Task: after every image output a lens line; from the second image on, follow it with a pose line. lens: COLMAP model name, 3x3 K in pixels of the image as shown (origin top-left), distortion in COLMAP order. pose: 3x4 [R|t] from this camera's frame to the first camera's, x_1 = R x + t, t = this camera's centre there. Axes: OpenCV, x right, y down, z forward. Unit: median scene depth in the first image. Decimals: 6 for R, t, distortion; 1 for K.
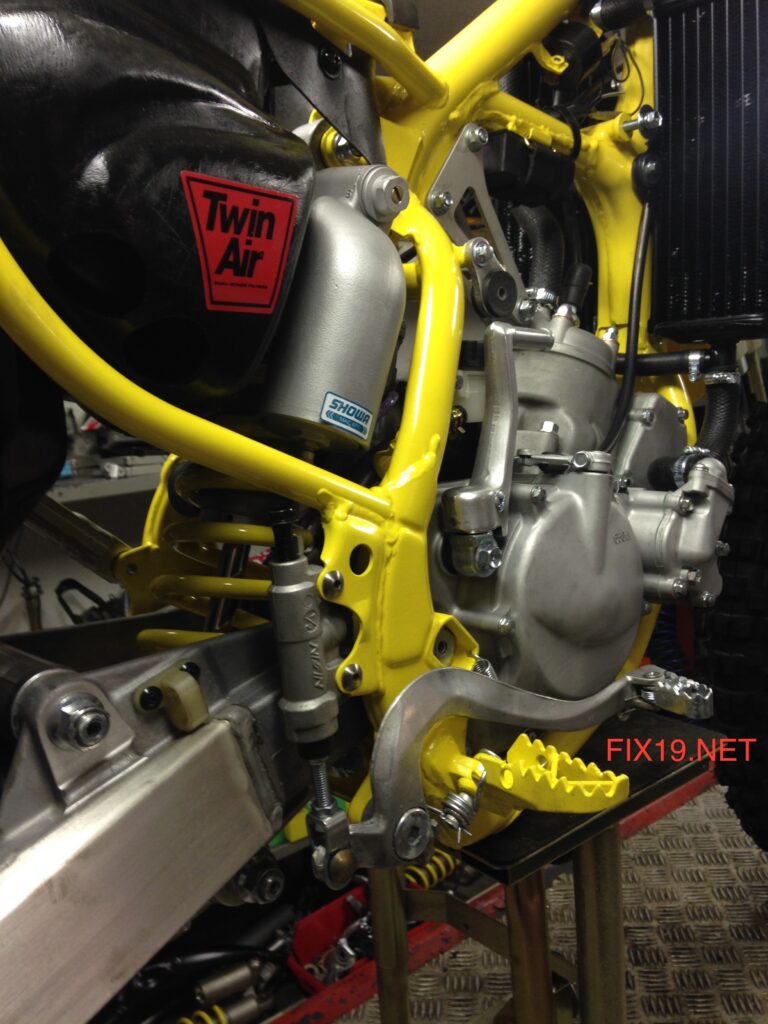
lens RADIAL K [[914.7, 0, 384.0], [0, 914.7, 512.0], [0, 0, 1]] dist [0.152853, -0.198248]
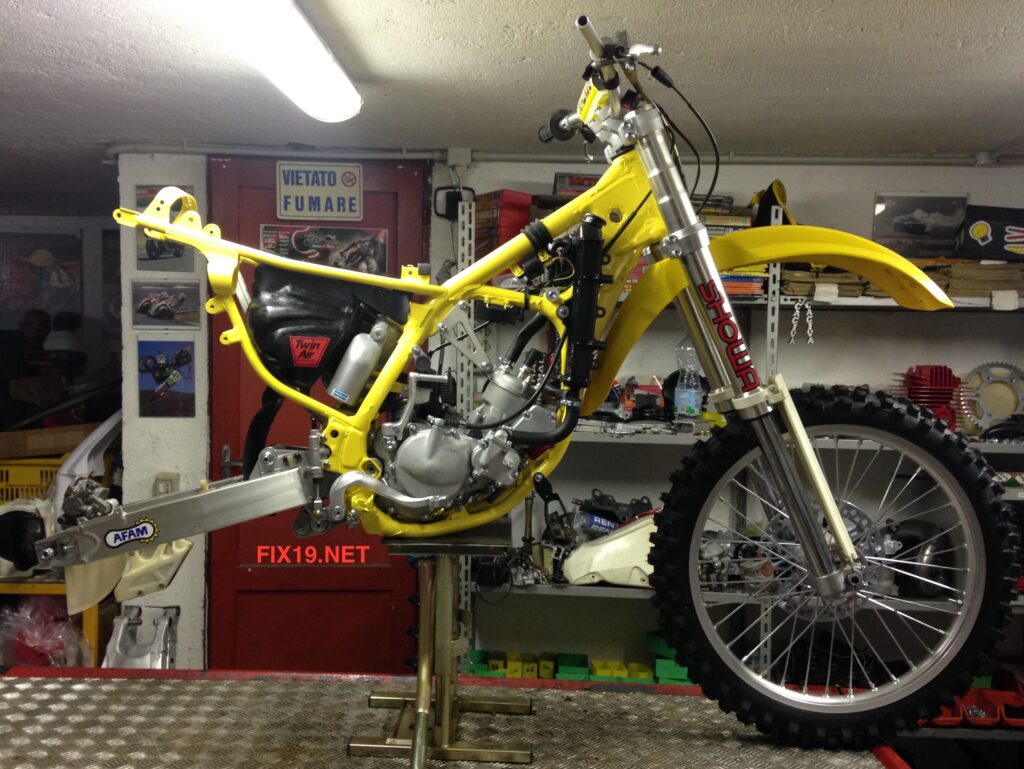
lens RADIAL K [[914.7, 0, 461.7], [0, 914.7, 405.4], [0, 0, 1]] dist [0.152853, -0.198248]
pose [[0.741817, 0.124198, -0.659001, 2.755012], [-0.178035, 0.983910, -0.014977, -0.095956], [0.646537, 0.128436, 0.751993, -1.444509]]
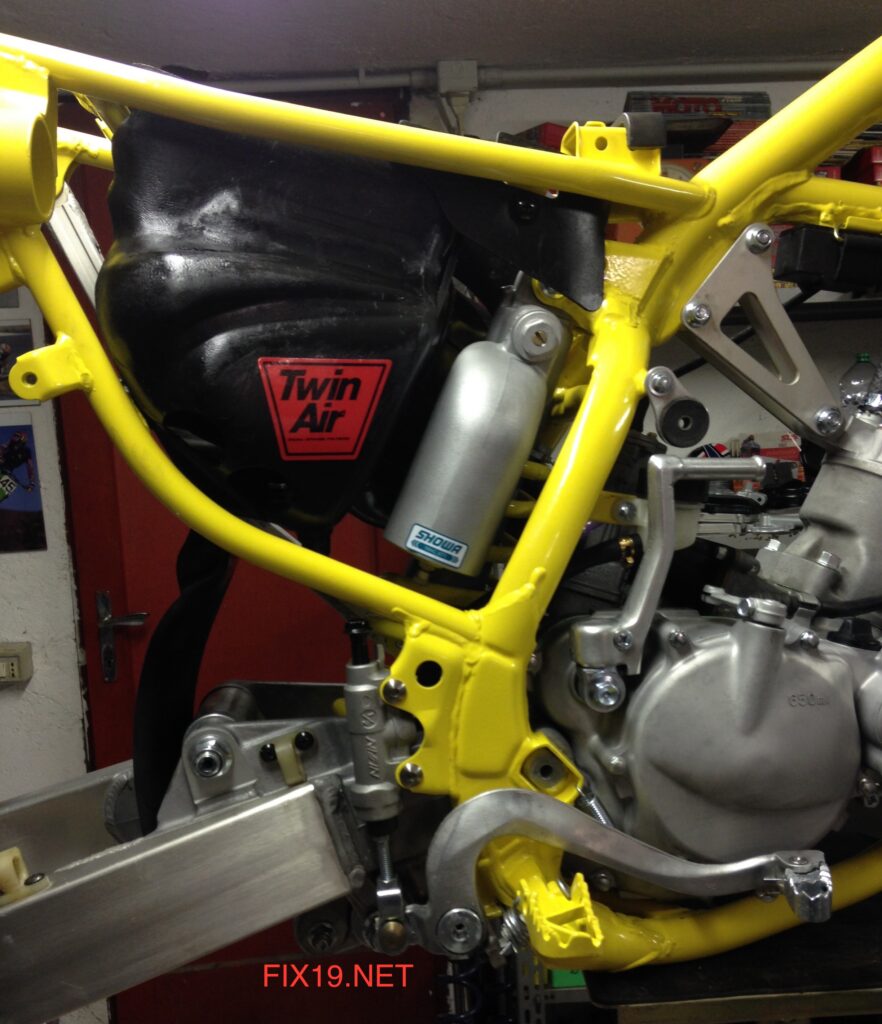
lens RADIAL K [[1041.1, 0, 460.5], [0, 1041.1, 567.4], [0, 0, 1]] dist [0.164220, -0.249673]
pose [[0.794542, 0.118479, -0.595538, 0.751751], [-0.108421, 0.992700, 0.052841, -0.149550], [0.597451, 0.022584, 0.801588, -0.005660]]
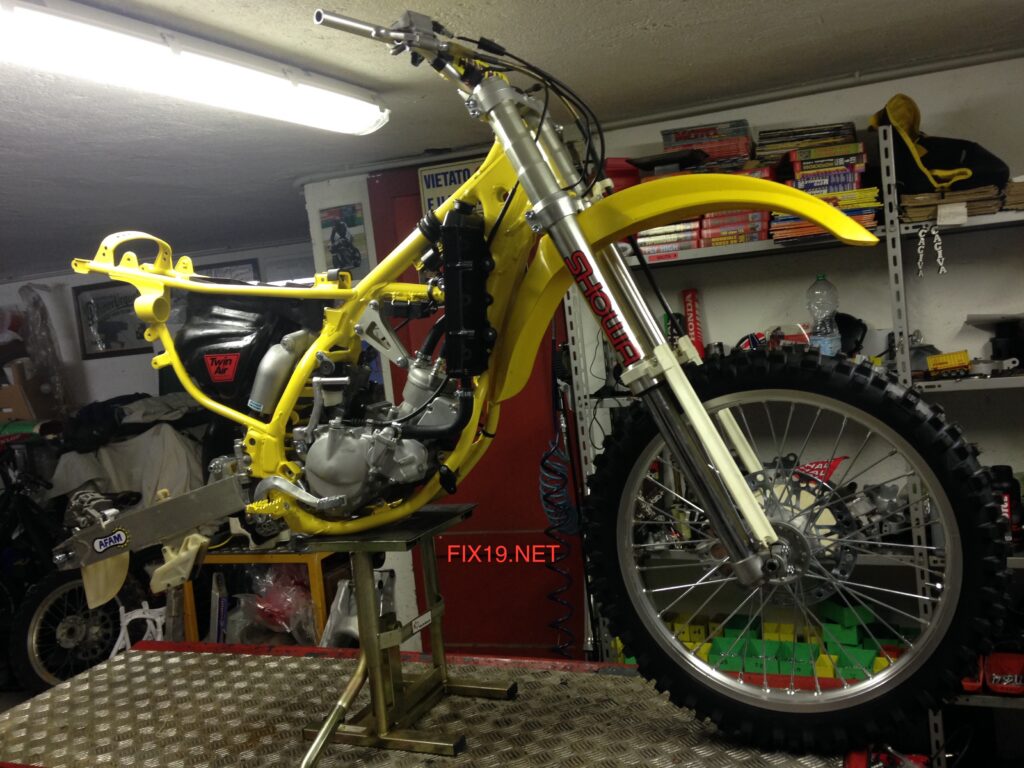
lens RADIAL K [[842.3, 0, 512.0], [0, 842.3, 384.0], [0, 0, 1]] dist [0.146401, -0.179758]
pose [[0.494797, 0.084070, -0.864933, 3.643615], [-0.077640, 0.995606, 0.052356, -0.470355], [0.865533, 0.041248, 0.499150, 0.133899]]
